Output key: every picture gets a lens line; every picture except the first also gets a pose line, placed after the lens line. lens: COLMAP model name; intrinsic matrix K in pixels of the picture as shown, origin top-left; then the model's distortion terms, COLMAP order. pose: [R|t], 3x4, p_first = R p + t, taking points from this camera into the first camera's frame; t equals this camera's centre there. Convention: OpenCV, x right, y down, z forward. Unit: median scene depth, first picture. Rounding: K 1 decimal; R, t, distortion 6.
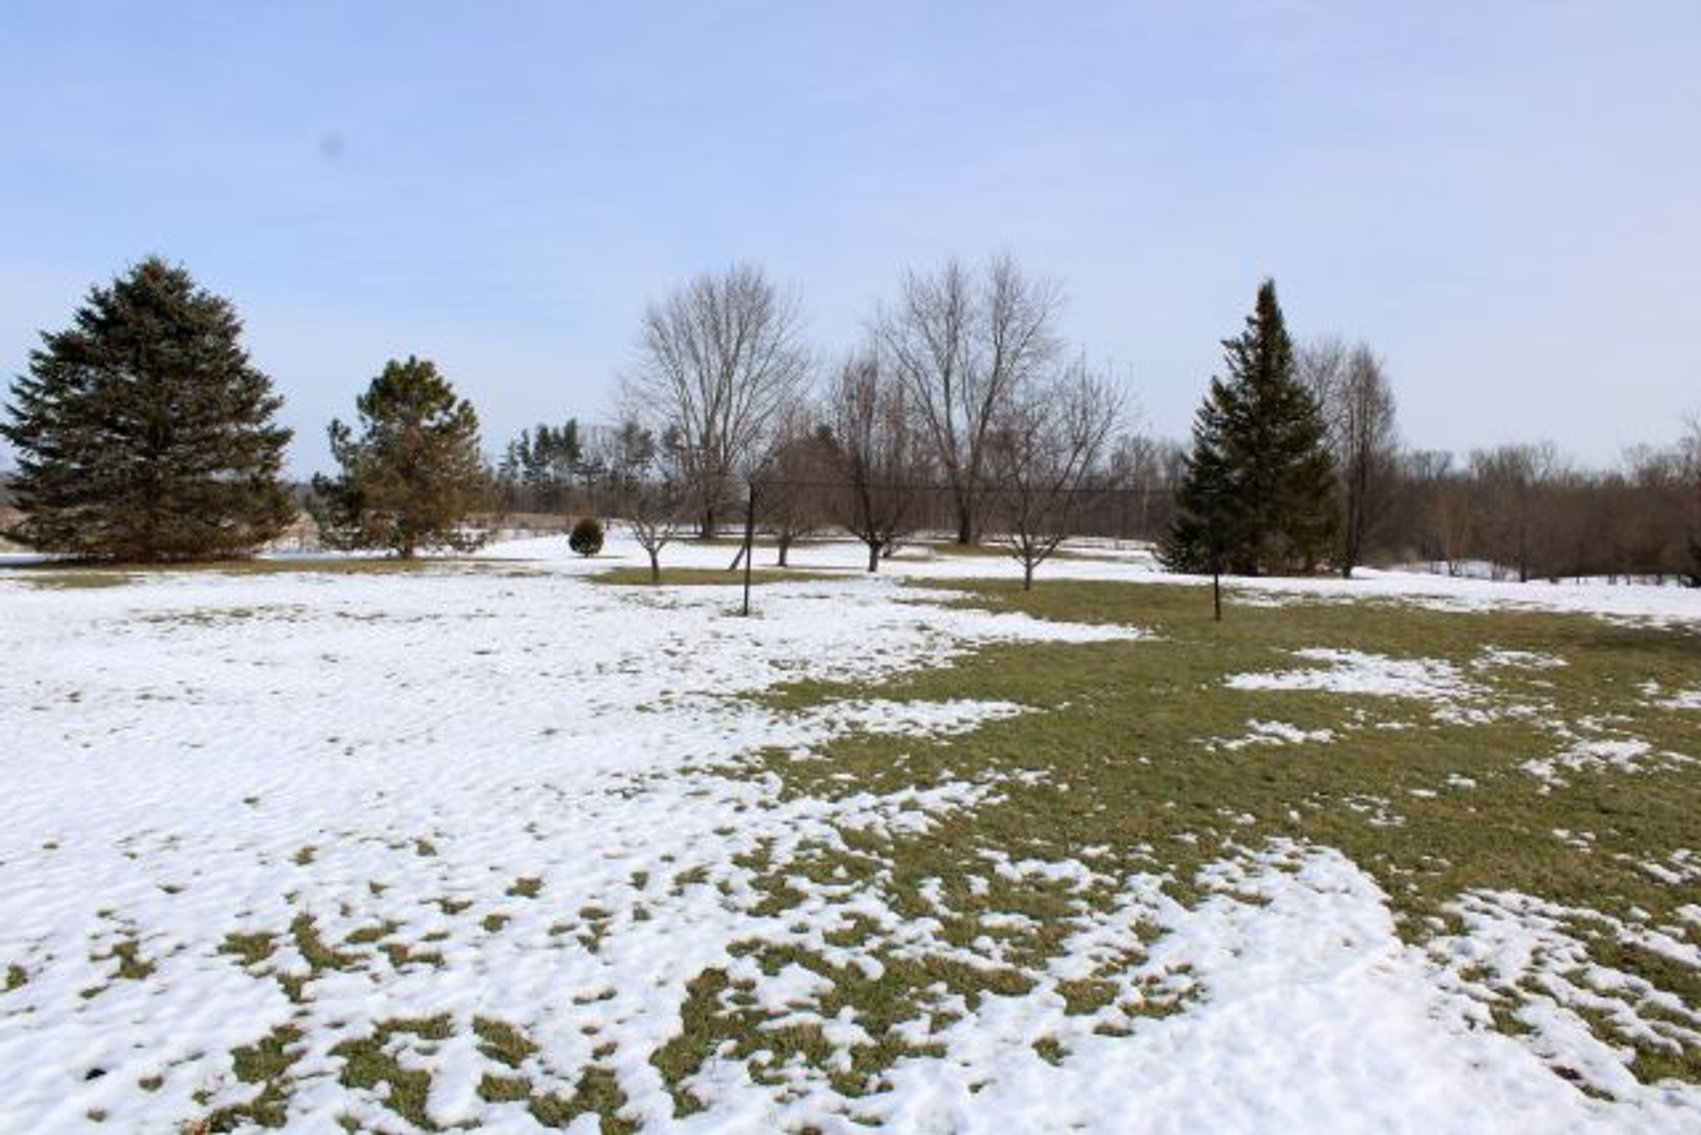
lens RADIAL K [[1424.4, 0, 824.9], [0, 1424.4, 570.7], [0, 0, 1]] dist [-0.159049, 0.151857]
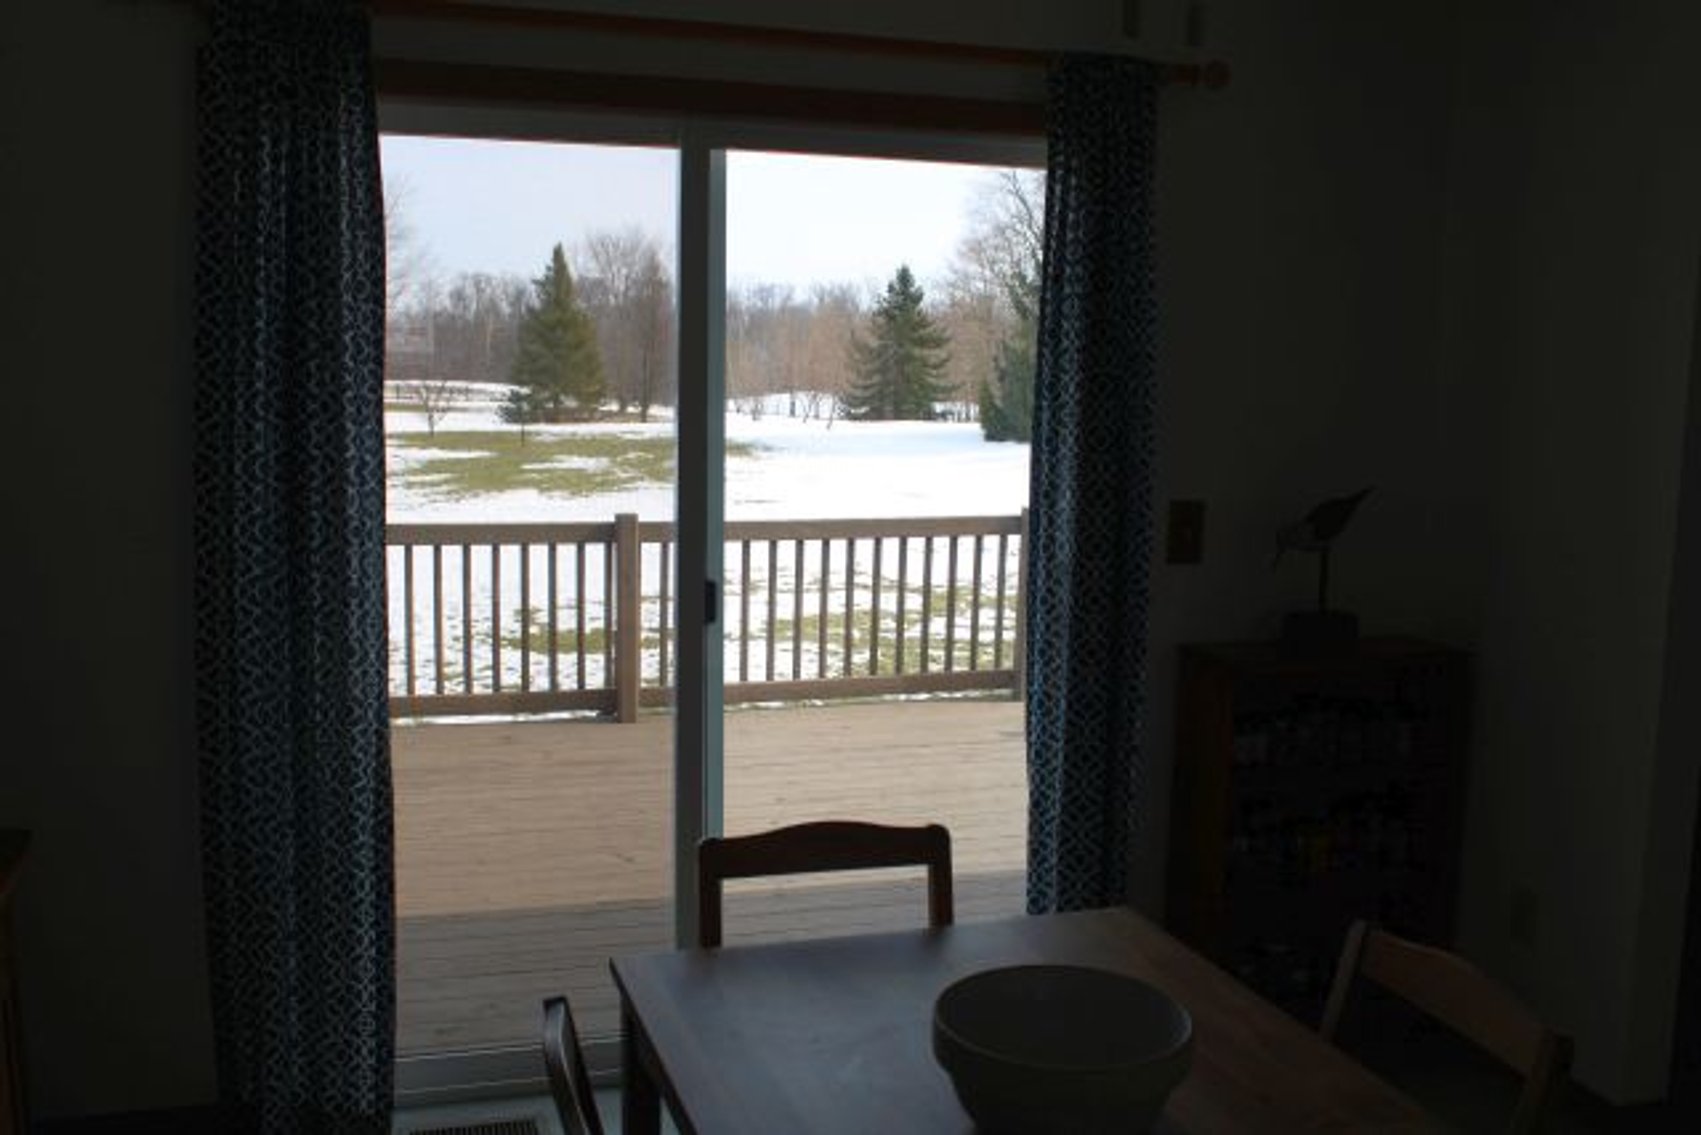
lens RADIAL K [[1582.5, 0, 850.5], [0, 1582.5, 567.5], [0, 0, 1]] dist [-0.119117, 0.114941]
pose [[0.901687, -0.075304, 0.425781, -0.186513], [0.032859, 0.993804, 0.106178, -0.013118], [-0.431139, -0.081749, 0.898575, -0.834294]]
